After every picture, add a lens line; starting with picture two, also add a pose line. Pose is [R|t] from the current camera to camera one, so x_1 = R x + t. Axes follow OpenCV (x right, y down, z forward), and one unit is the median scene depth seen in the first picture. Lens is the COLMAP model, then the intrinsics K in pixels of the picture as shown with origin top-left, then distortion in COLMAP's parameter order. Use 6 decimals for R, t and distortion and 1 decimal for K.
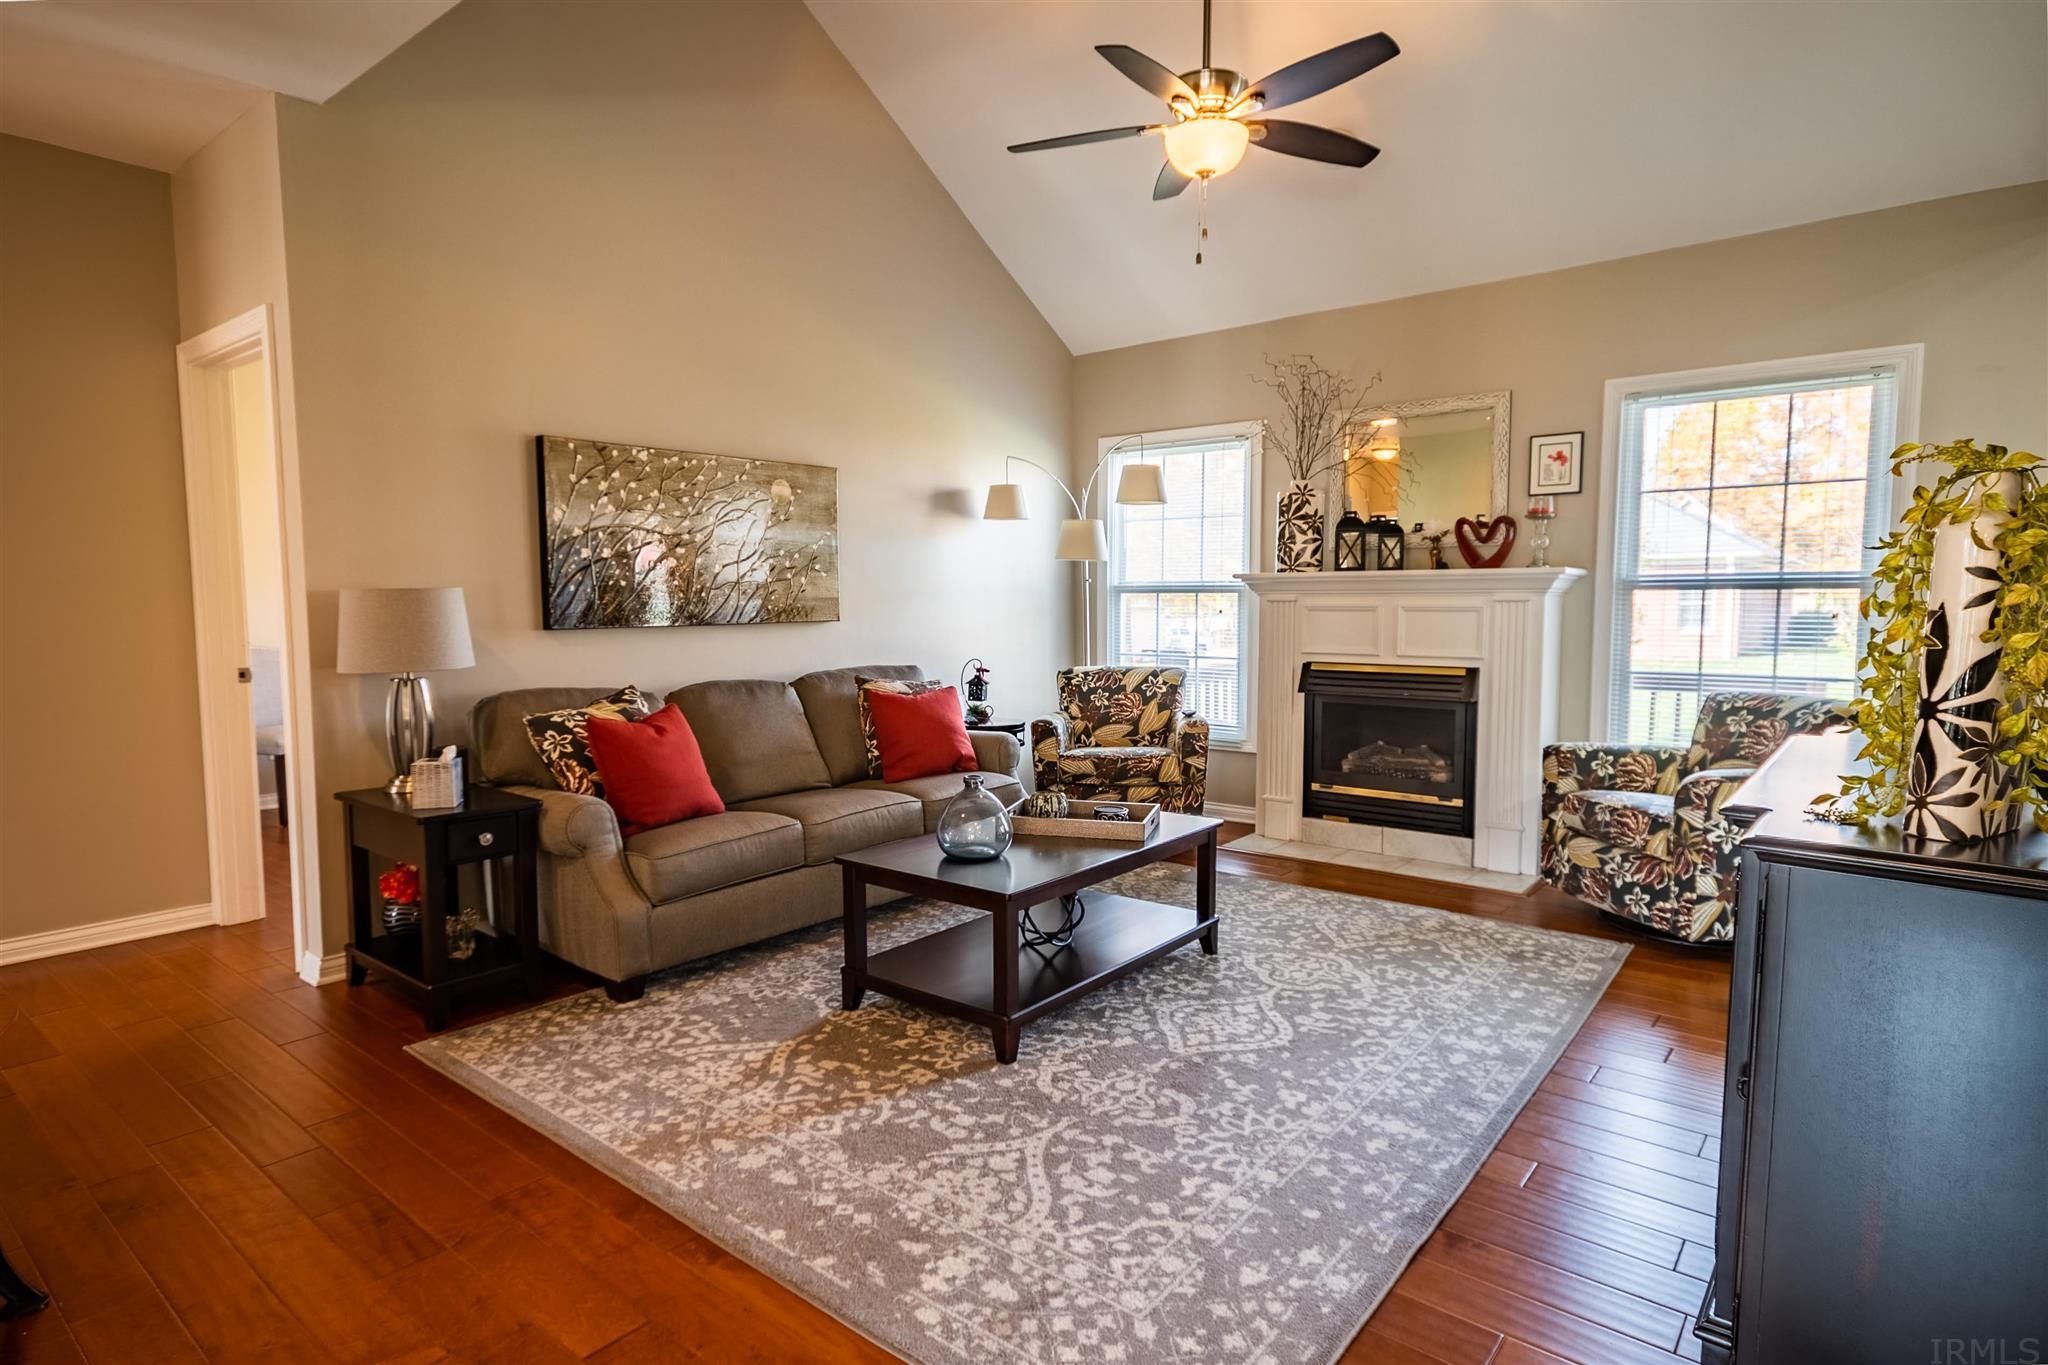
lens RADIAL K [[1088.7, 0, 1011.2], [0, 1088.7, 682.5], [0, 0, 1]] dist [0.002994, 0.000880]
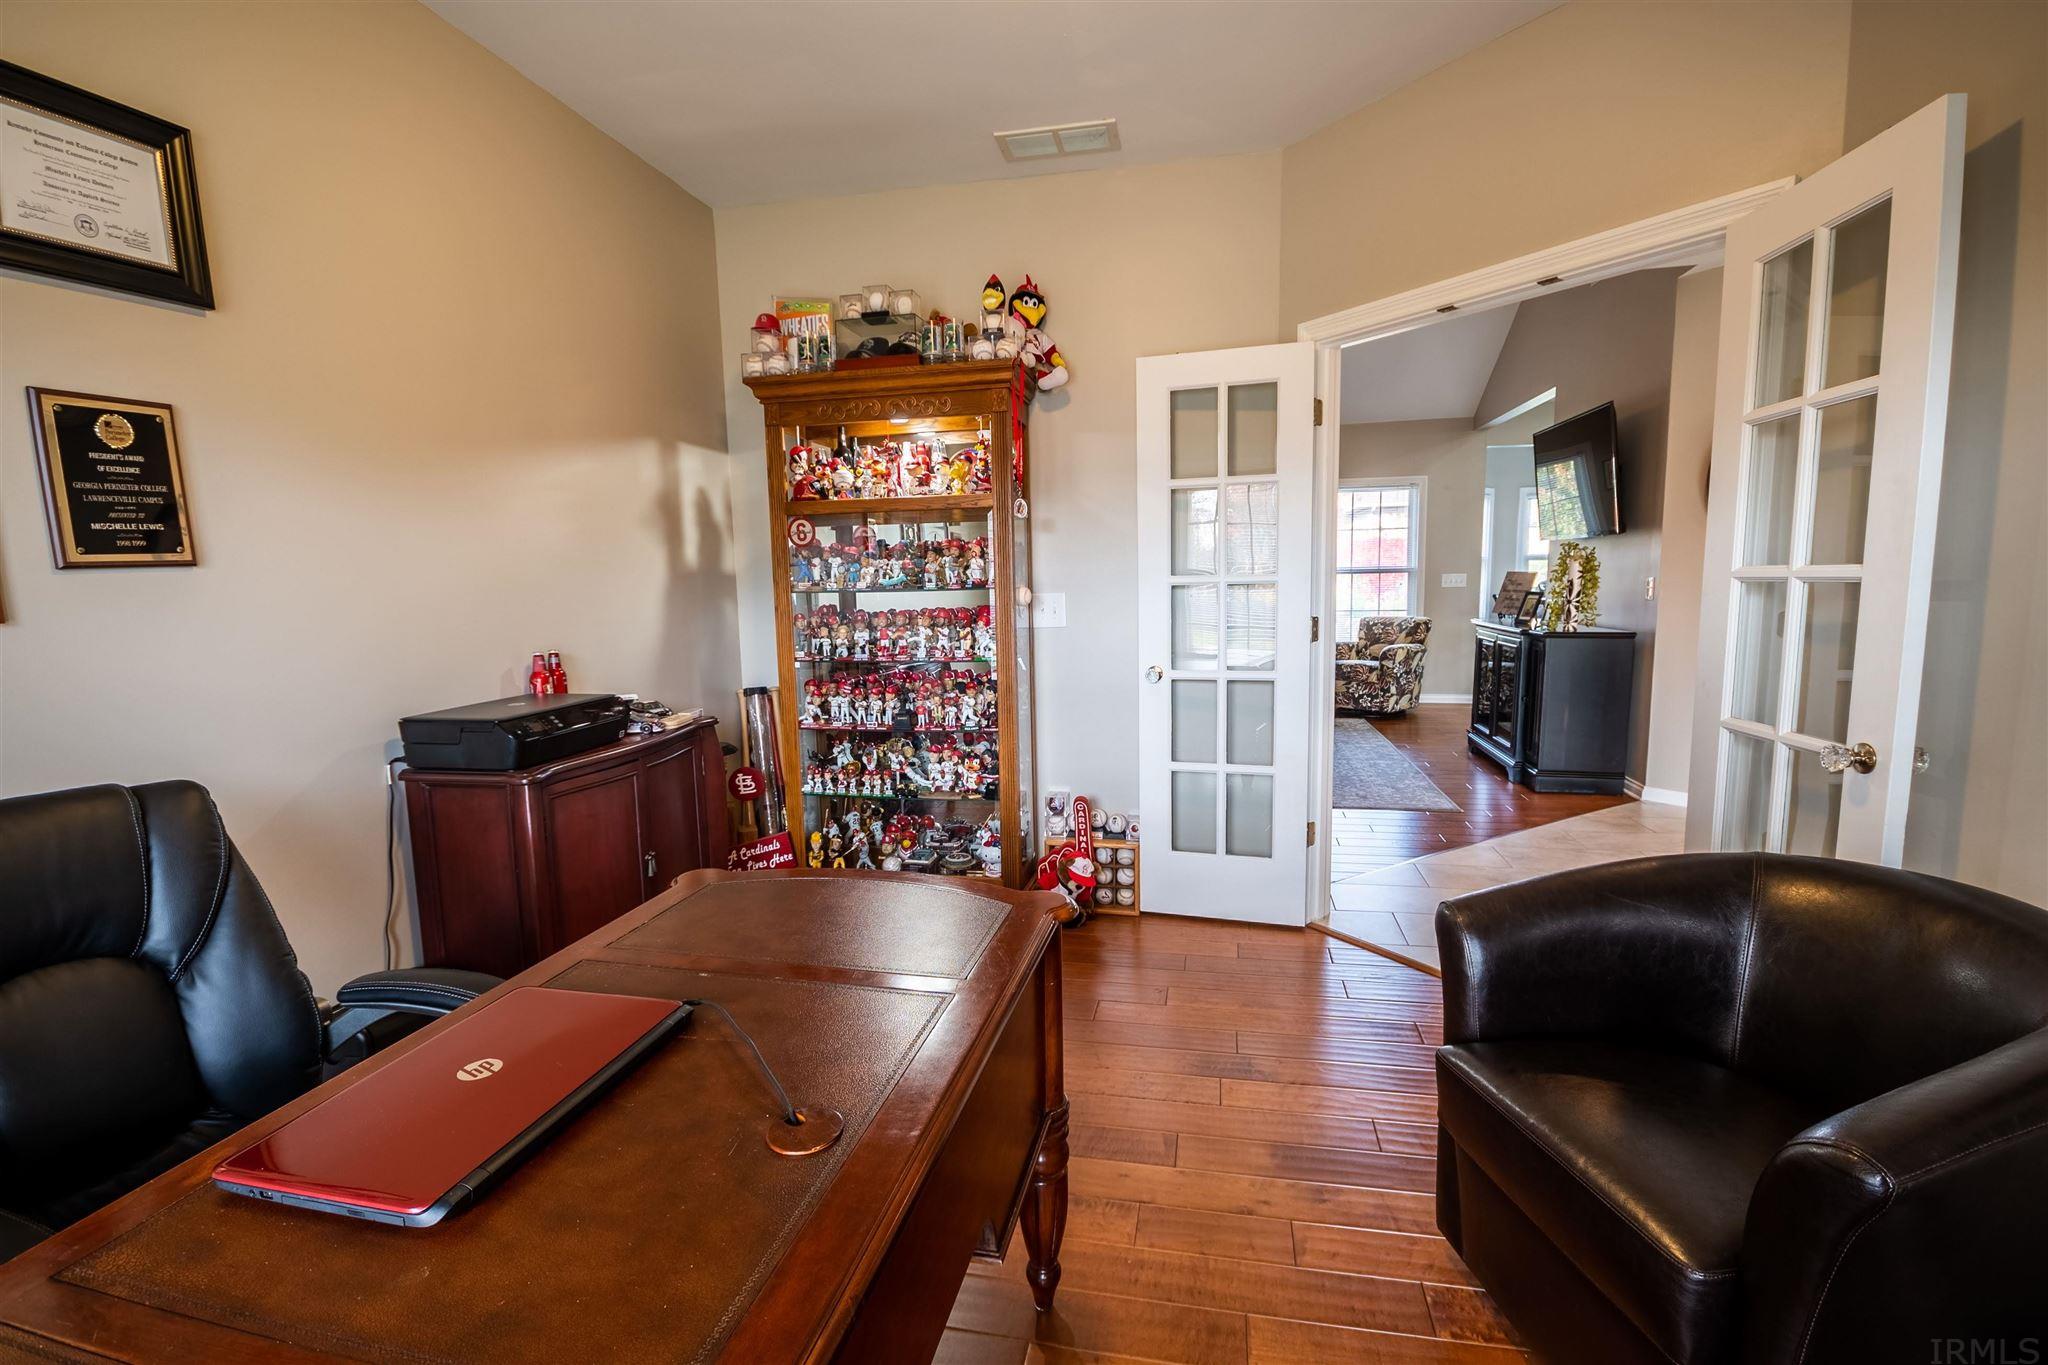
lens RADIAL K [[903.7, 0, 1053.6], [0, 903.7, 684.9], [0, 0, 1]] dist [0.002242, -0.012754]
pose [[0.875077, -0.068468, 0.479116, -0.879510], [0.051006, 0.997477, 0.049384, 0.023069], [-0.481288, -0.018777, 0.876361, -0.390575]]
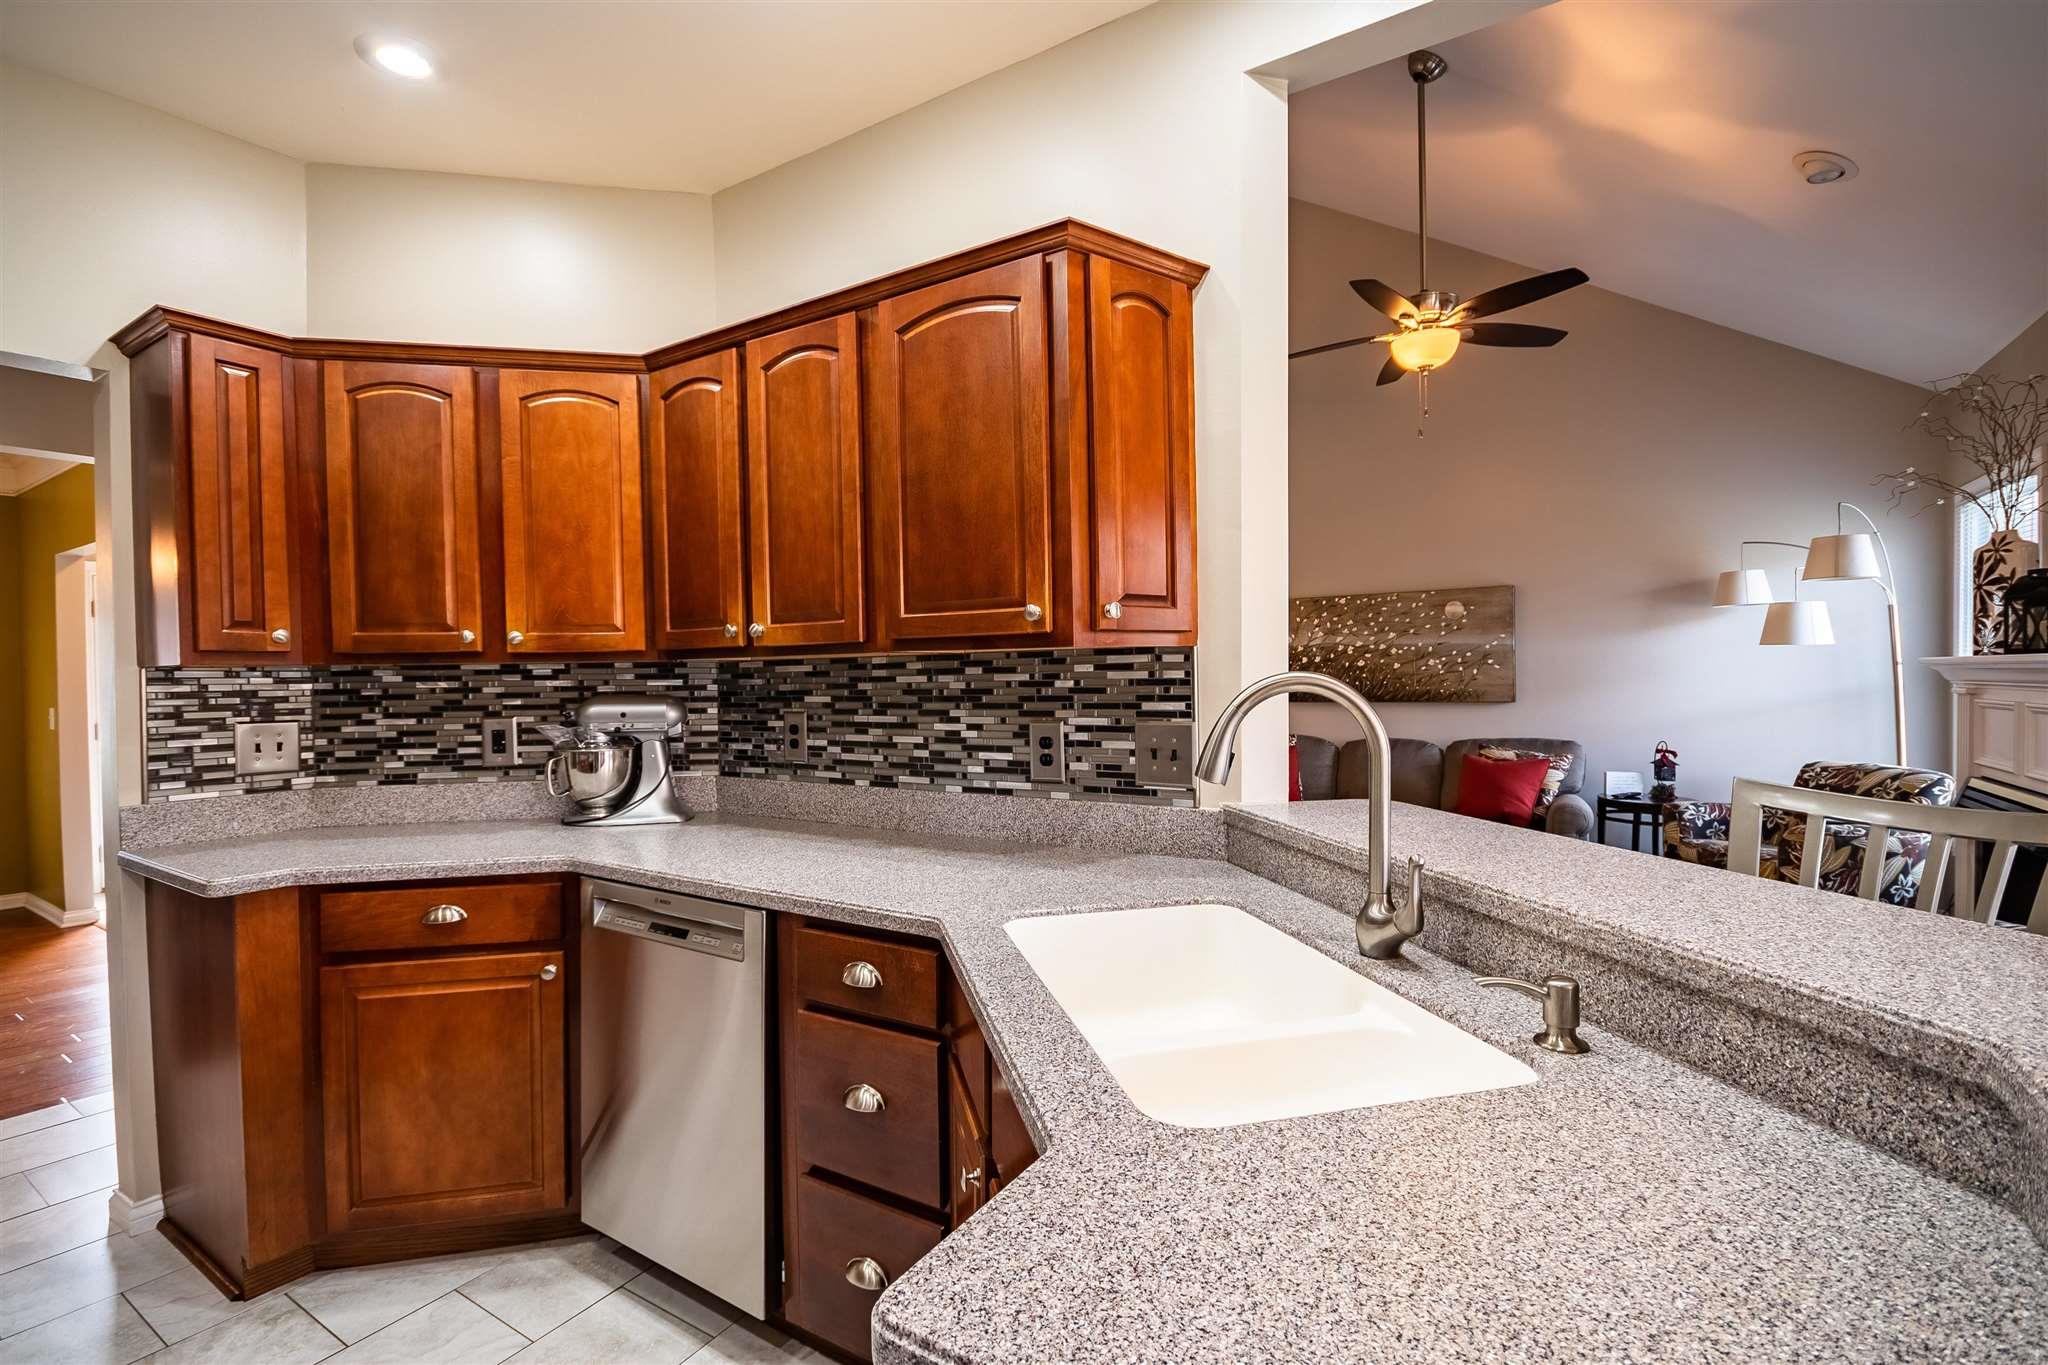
lens RADIAL K [[913.4, 0, 1024.0], [0, 913.4, 682.5], [0, 0, 1]] dist [0.010240, -0.013471]
pose [[0.117713, 0.008310, -0.993013, 0.959032], [-0.066099, 0.997813, 0.000515, -0.047892], [0.990845, 0.065576, 0.118005, 0.335148]]
